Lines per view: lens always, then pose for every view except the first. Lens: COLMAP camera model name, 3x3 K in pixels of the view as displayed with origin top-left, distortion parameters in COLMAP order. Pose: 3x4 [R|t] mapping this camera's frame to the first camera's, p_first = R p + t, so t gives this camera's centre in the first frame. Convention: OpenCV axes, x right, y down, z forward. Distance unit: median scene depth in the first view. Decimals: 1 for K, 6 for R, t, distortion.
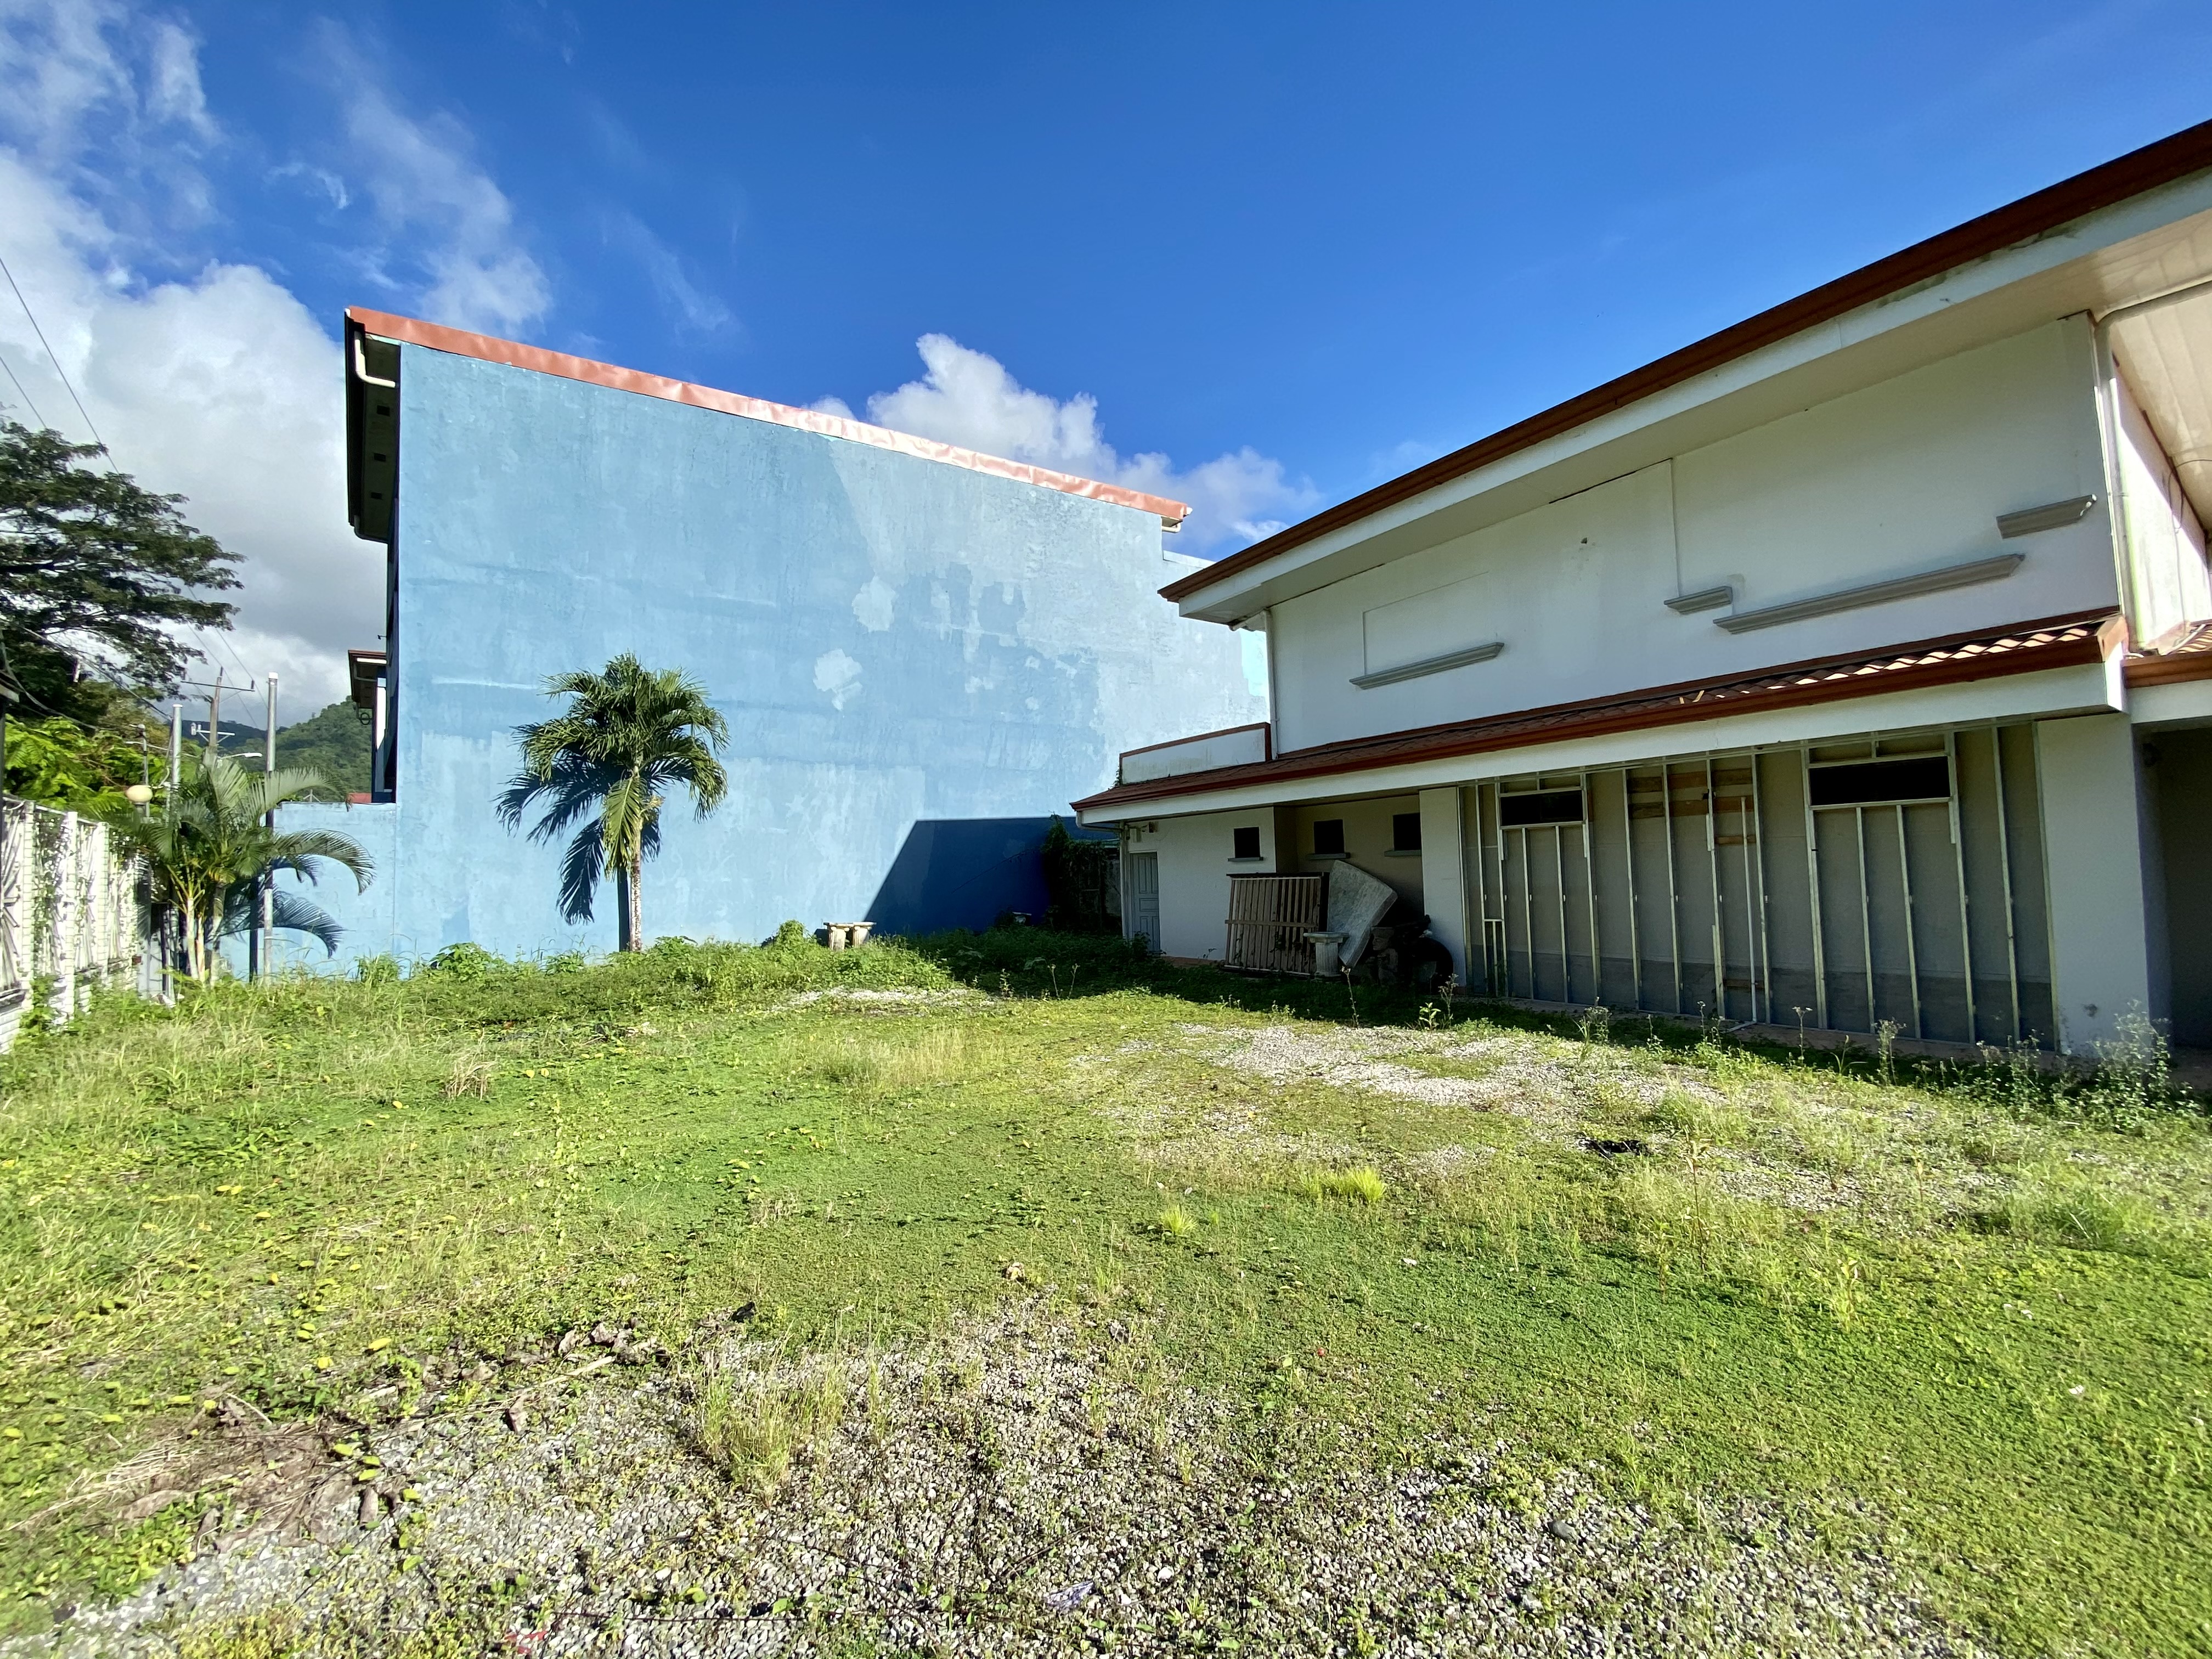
lens RADIAL K [[889.4, 0, 1106.1], [0, 889.4, 824.8], [0, 0, 1]] dist [-0.001291, -0.000106]
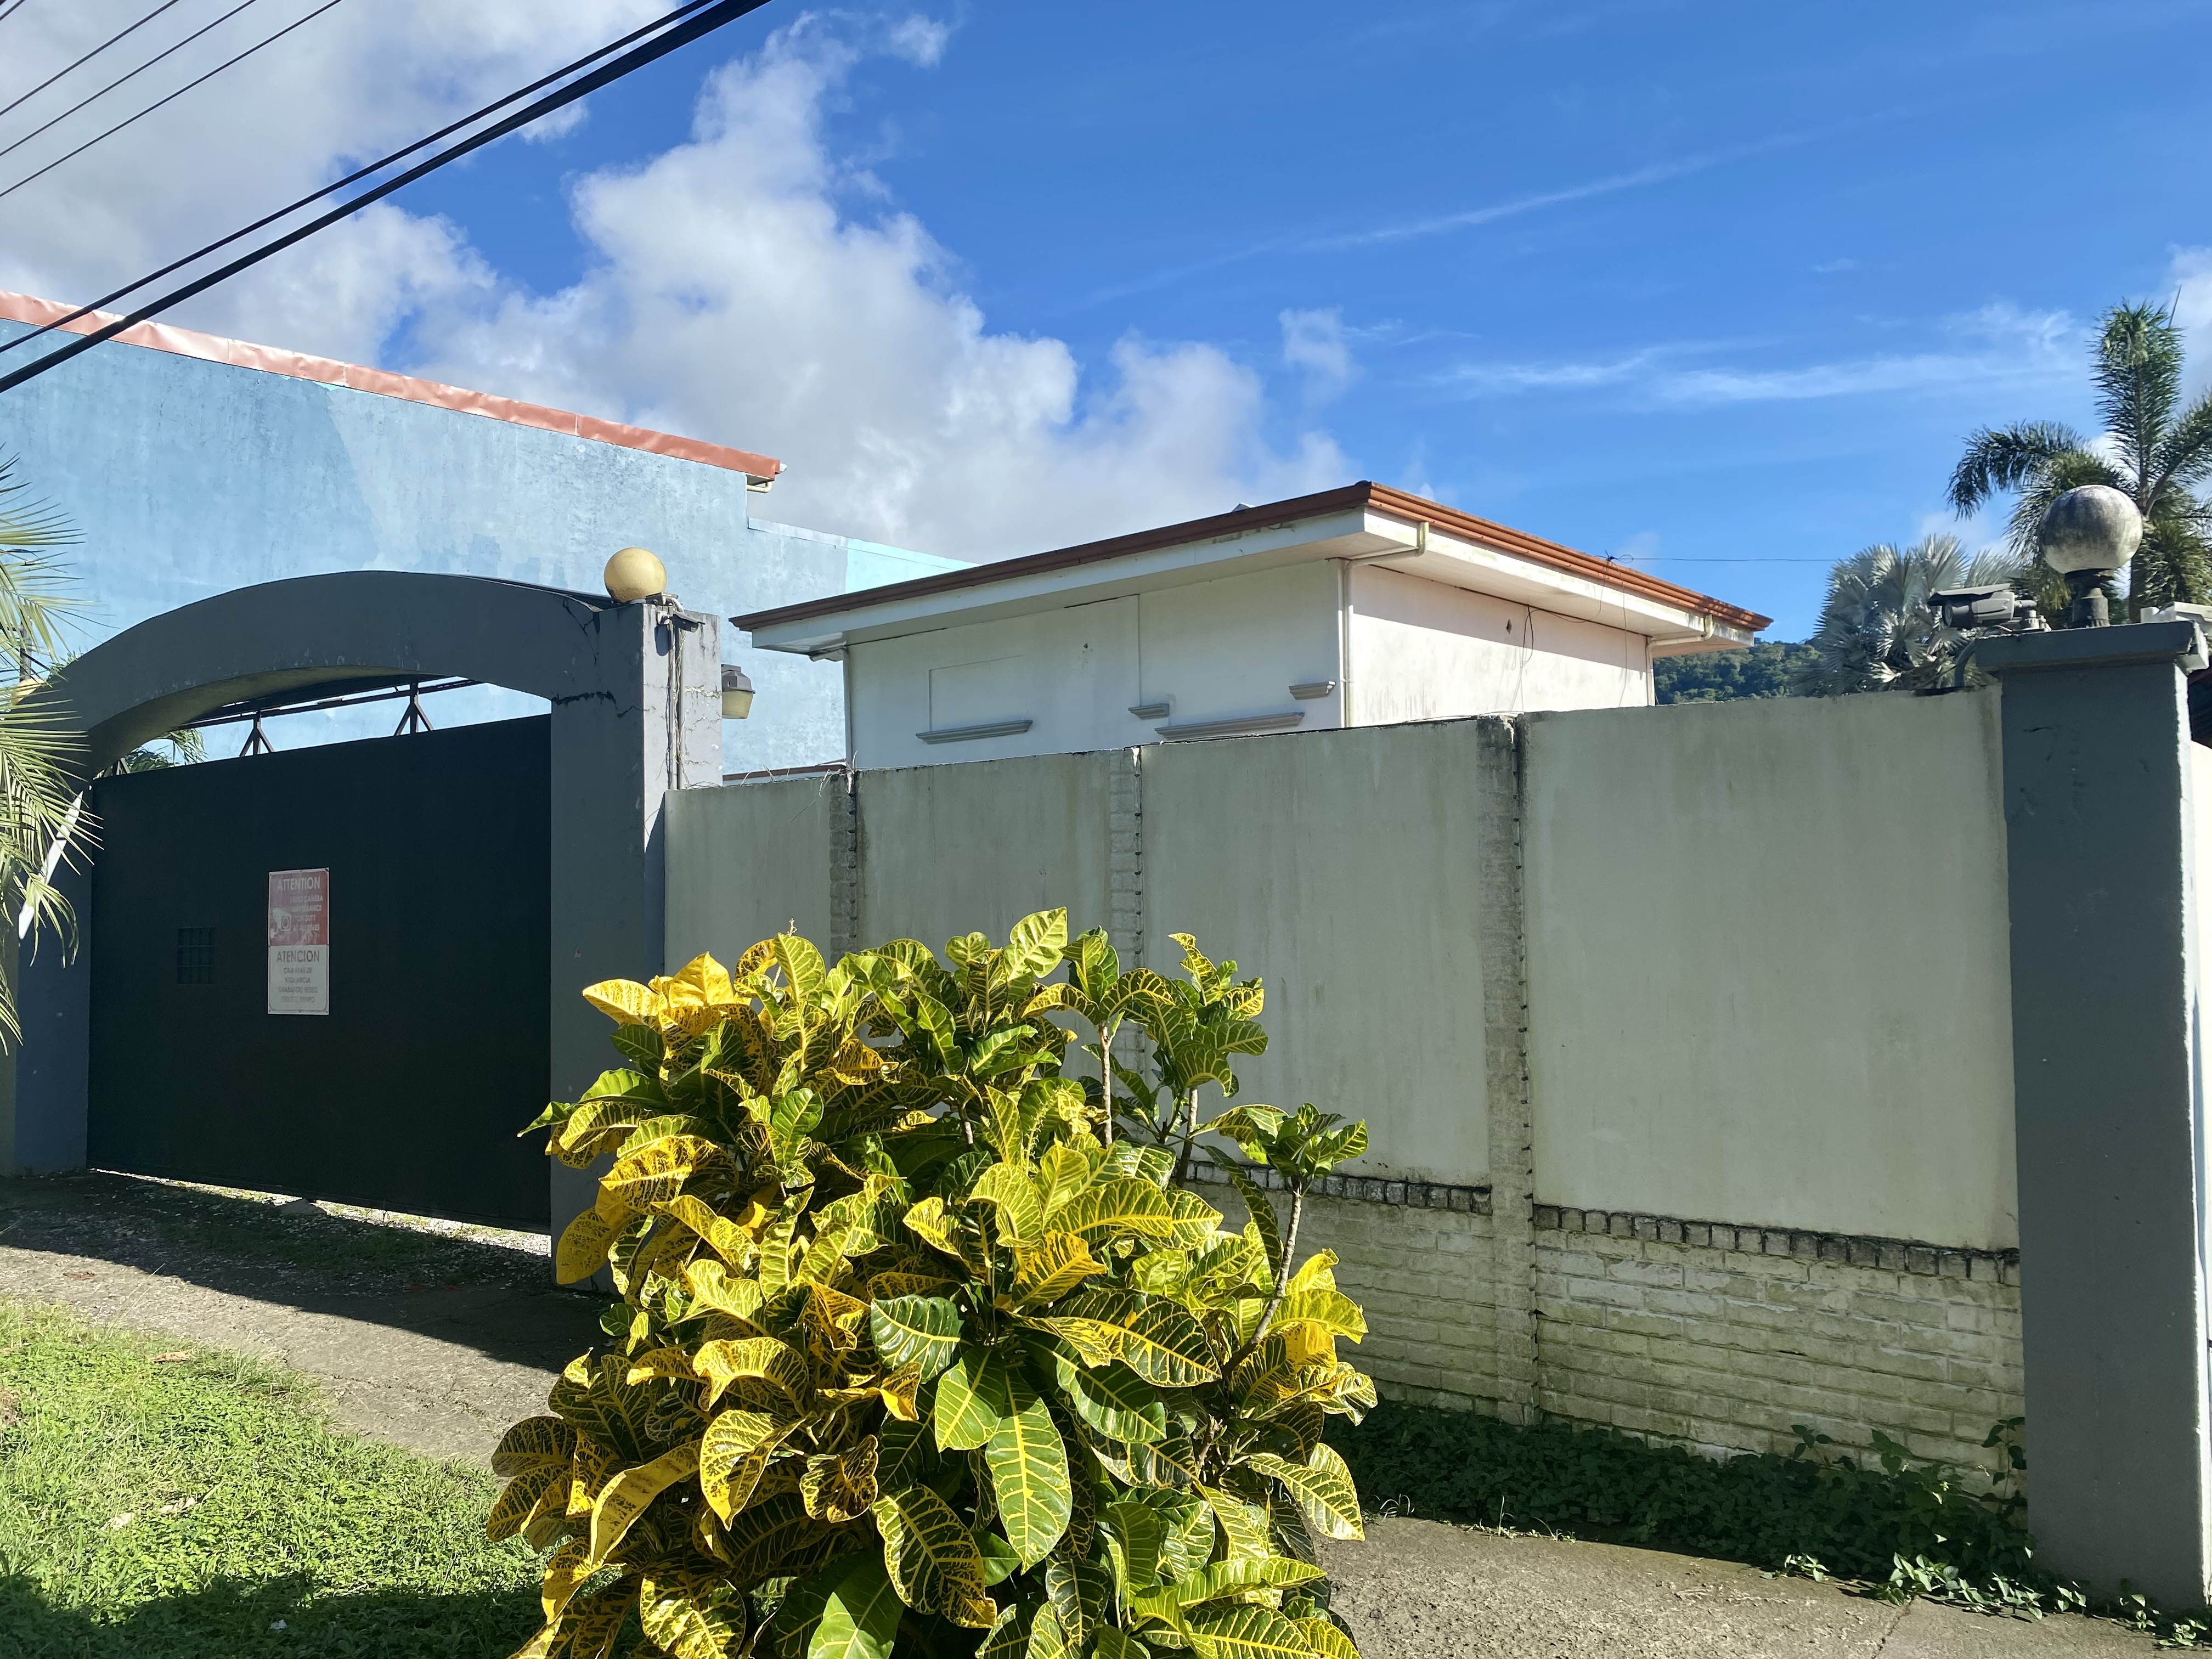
lens RADIAL K [[1693.5, 0, 1111.6], [0, 1693.5, 830.5], [0, 0, 1]] dist [0.013199, 0.003530]
pose [[0.965591, 0.023004, 0.259047, -0.011225], [-0.021873, 0.999734, -0.007248, -0.033779], [-0.259145, 0.001333, 0.965837, -0.769137]]
